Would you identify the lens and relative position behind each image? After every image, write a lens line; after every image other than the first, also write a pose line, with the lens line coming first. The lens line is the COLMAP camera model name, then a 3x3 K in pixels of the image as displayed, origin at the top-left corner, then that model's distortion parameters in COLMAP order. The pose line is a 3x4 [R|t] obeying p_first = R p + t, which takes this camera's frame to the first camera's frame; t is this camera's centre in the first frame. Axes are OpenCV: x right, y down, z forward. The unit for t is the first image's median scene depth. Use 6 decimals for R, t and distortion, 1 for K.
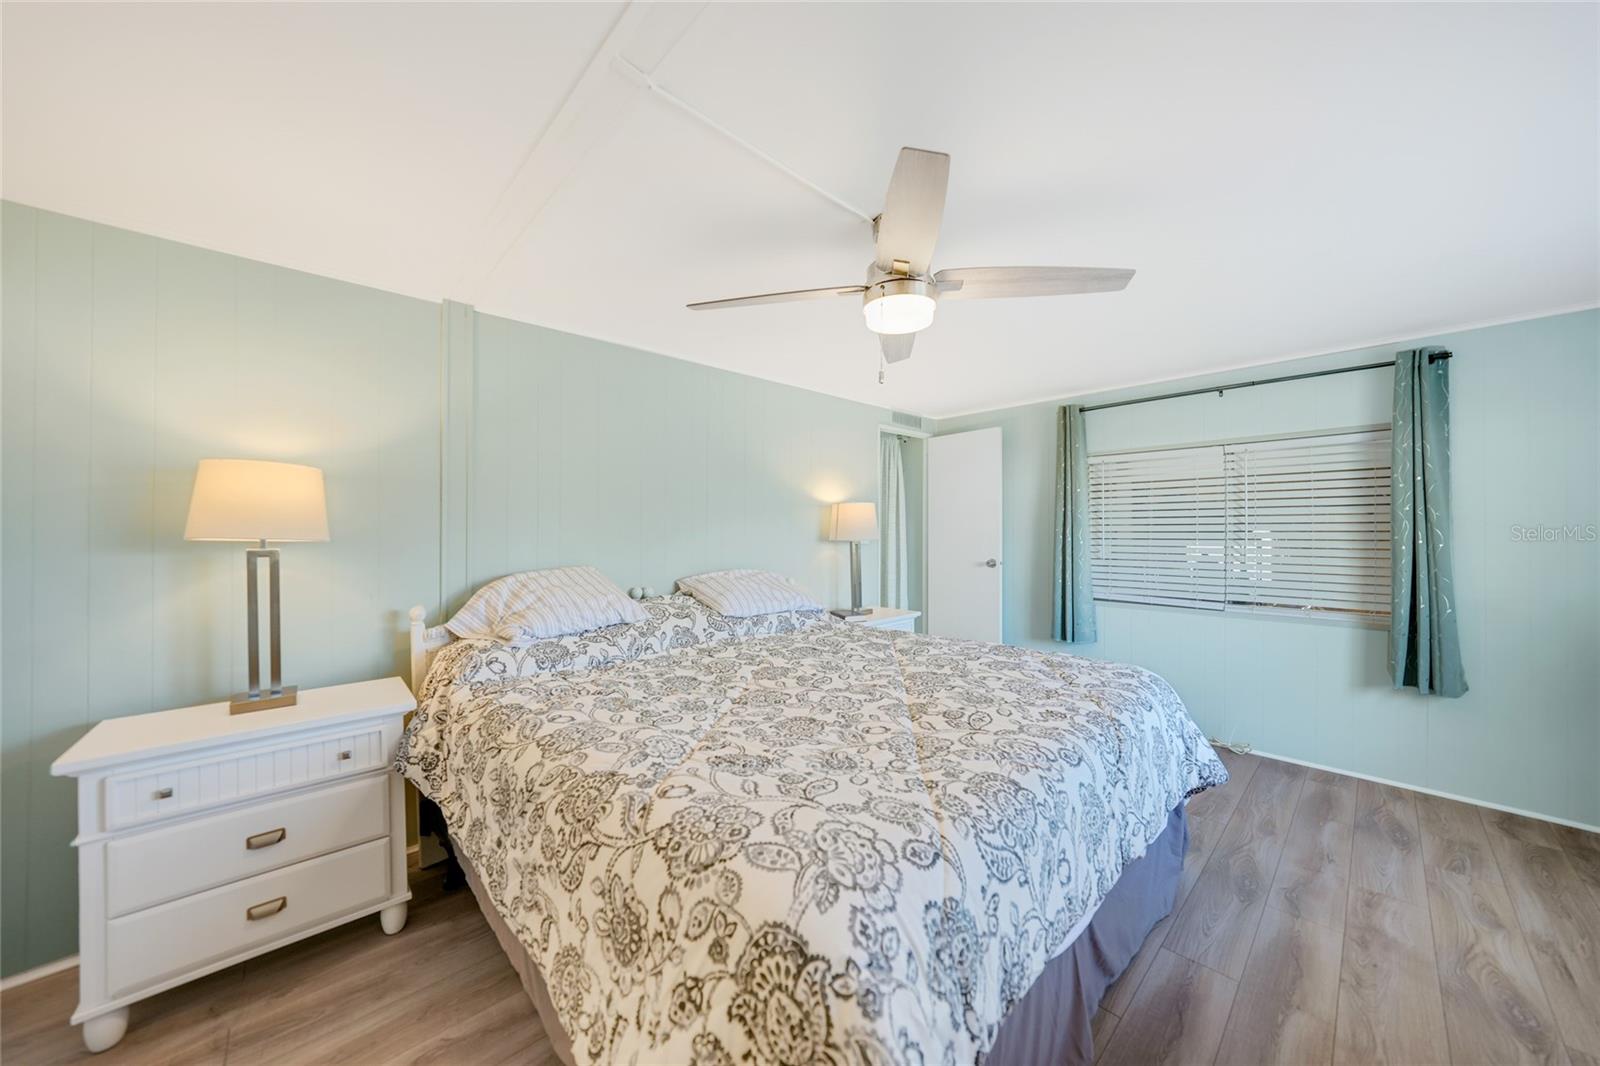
lens RADIAL K [[553.2, 0, 798.1], [0, 553.2, 532.0], [0, 0, 1]] dist [-0.019551, 0.003978]
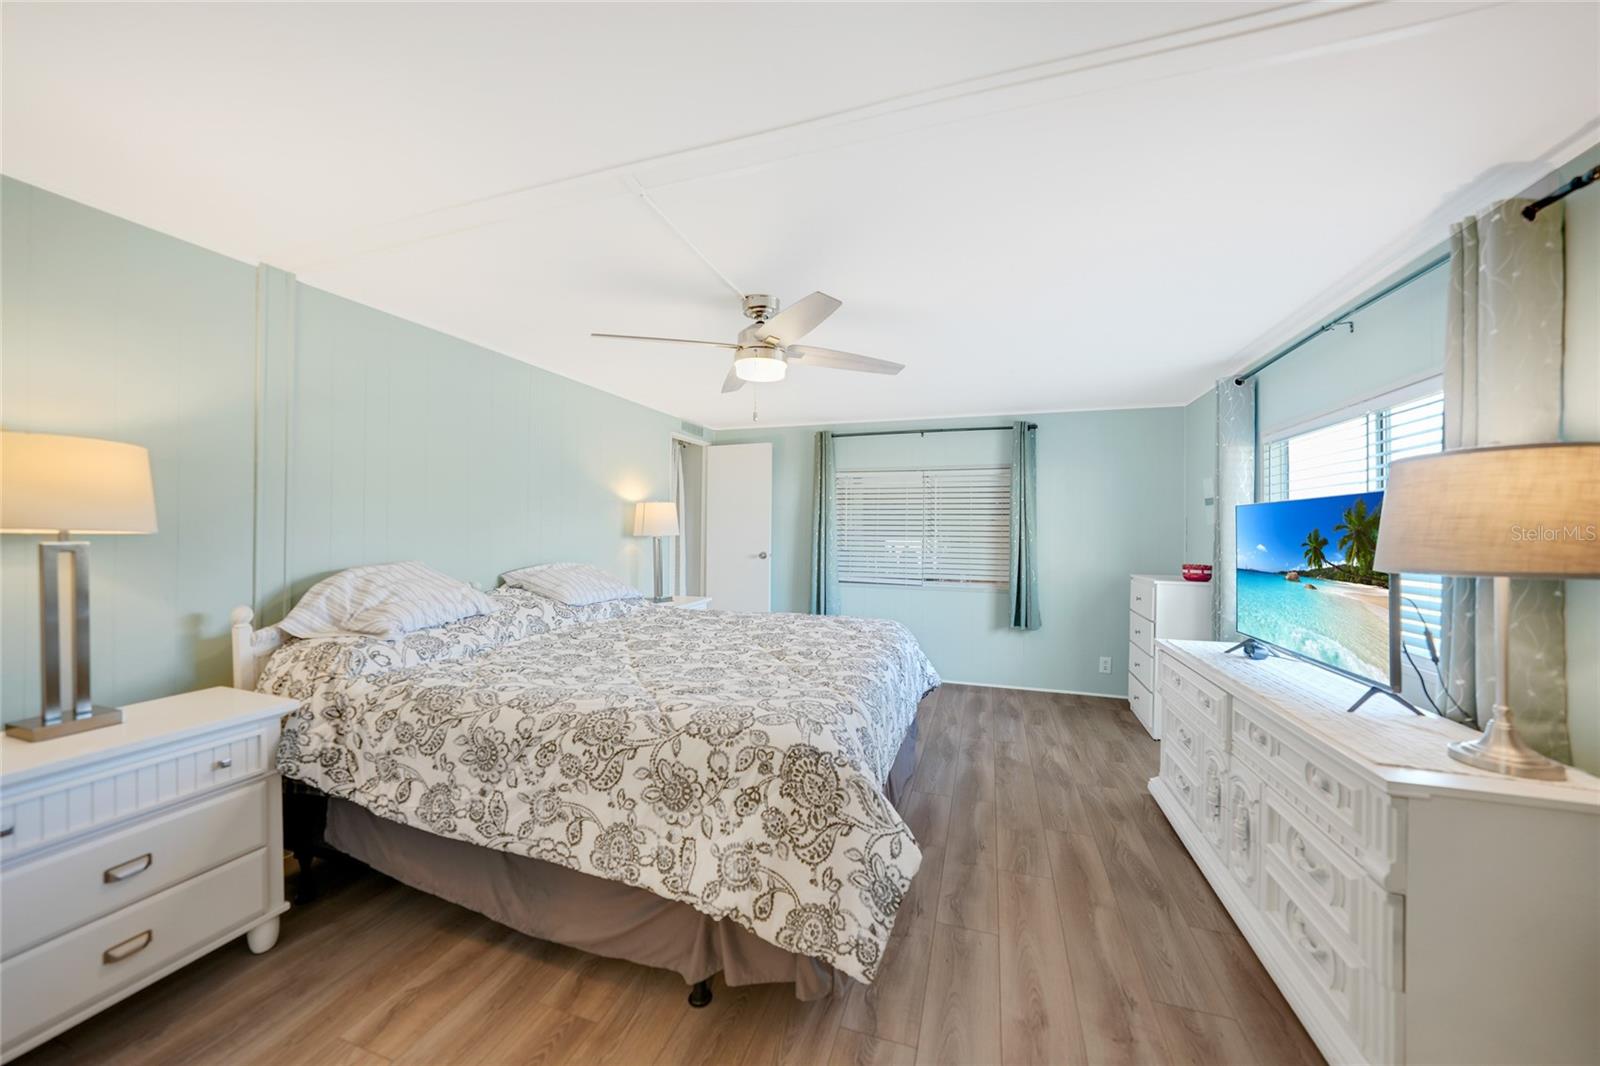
lens RADIAL K [[553.2, 0, 798.6], [0, 553.2, 530.8], [0, 0, 1]] dist [-0.019551, 0.003978]
pose [[0.882880, 0.007728, 0.469534, -0.371002], [-0.009379, 0.999955, 0.001177, 0.002524], [-0.469504, -0.005443, 0.882913, -0.250789]]
